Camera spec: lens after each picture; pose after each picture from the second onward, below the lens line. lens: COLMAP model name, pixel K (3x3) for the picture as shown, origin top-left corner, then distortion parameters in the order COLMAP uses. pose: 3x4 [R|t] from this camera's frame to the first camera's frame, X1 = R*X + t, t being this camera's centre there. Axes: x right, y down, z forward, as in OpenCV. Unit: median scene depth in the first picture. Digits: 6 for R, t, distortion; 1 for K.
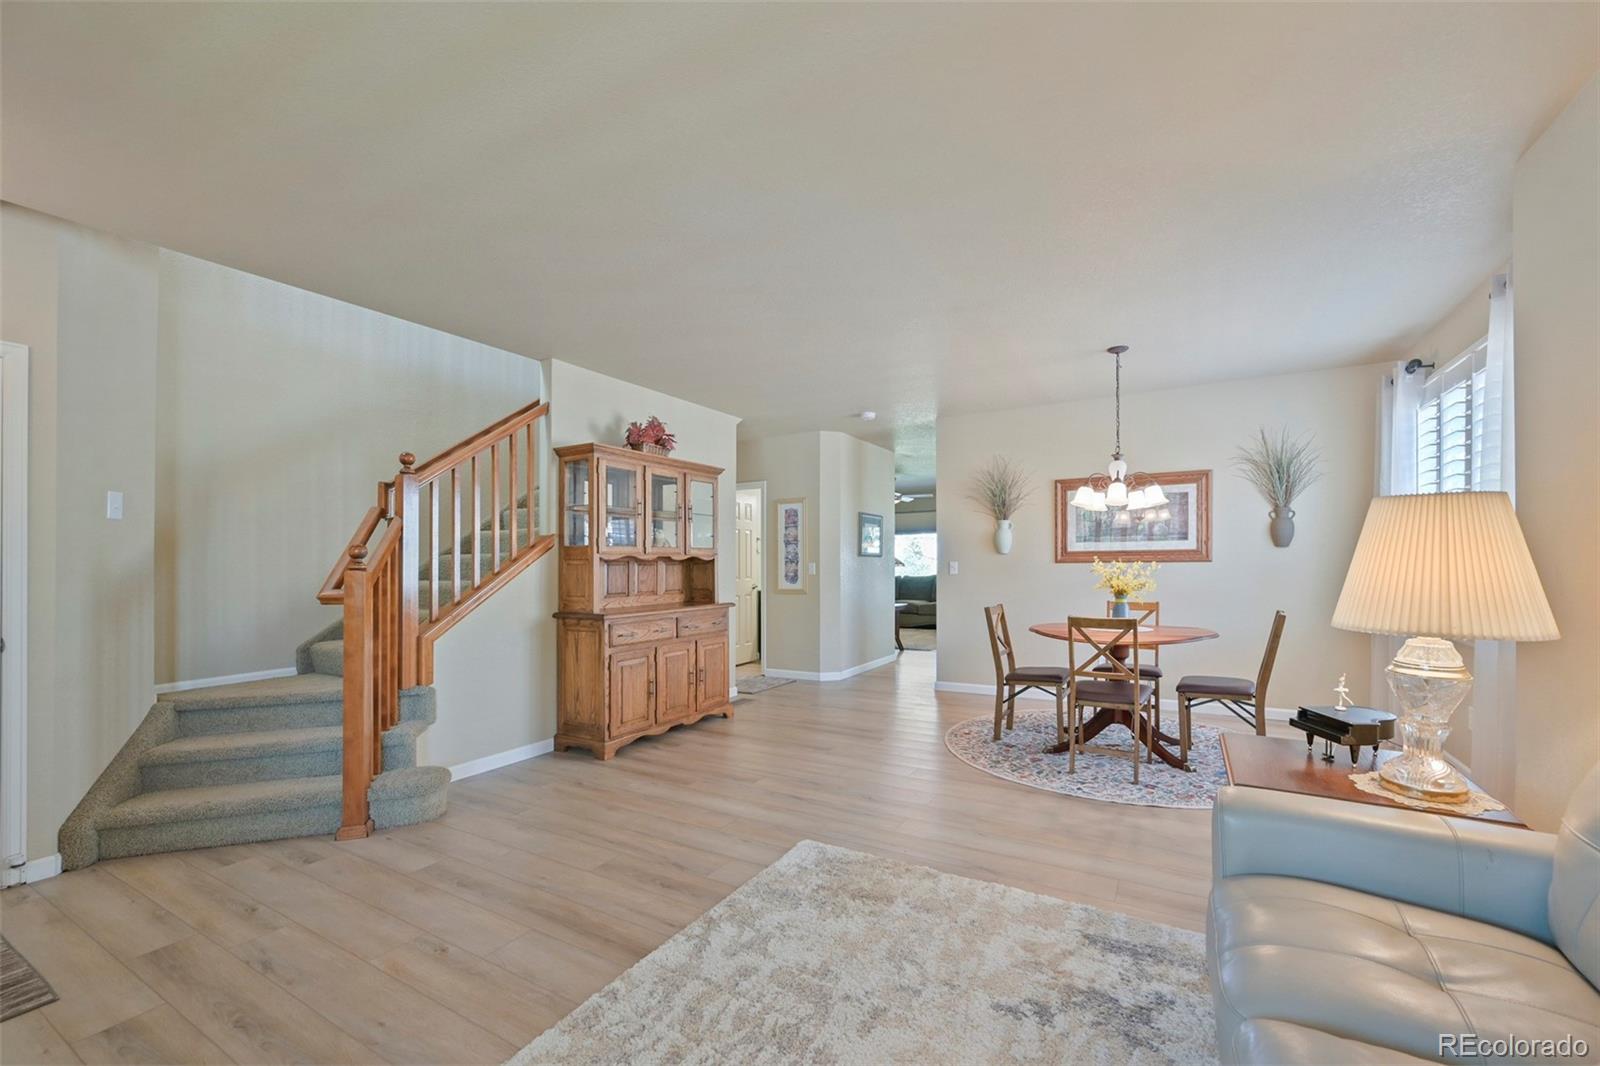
lens RADIAL K [[633.4, 0, 825.2], [0, 633.4, 558.5], [0, 0, 1]] dist [0.002256, -0.000003]
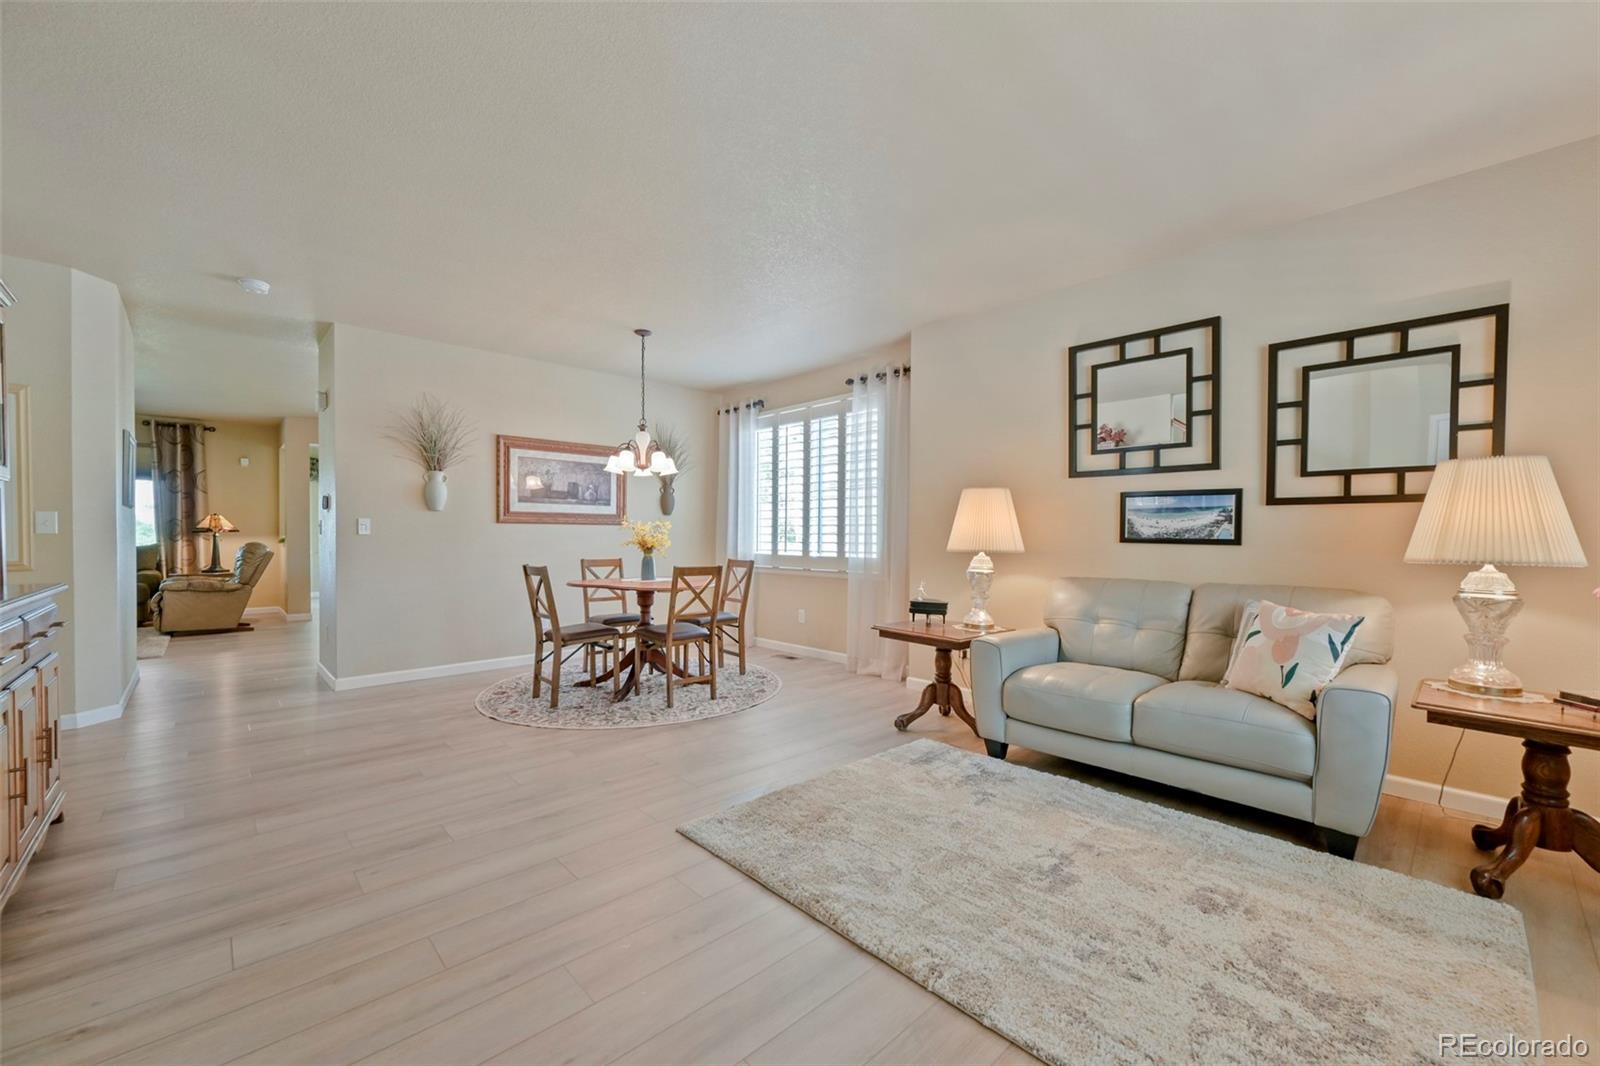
lens RADIAL K [[633.4, 0, 793.4], [0, 633.4, 547.3], [0, 0, 1]] dist [0.002256, -0.000003]
pose [[0.315509, -0.007953, 0.948889, -0.610168], [-0.015439, 0.999789, 0.013513, 0.037290], [-0.948797, -0.018913, 0.315320, 0.445936]]
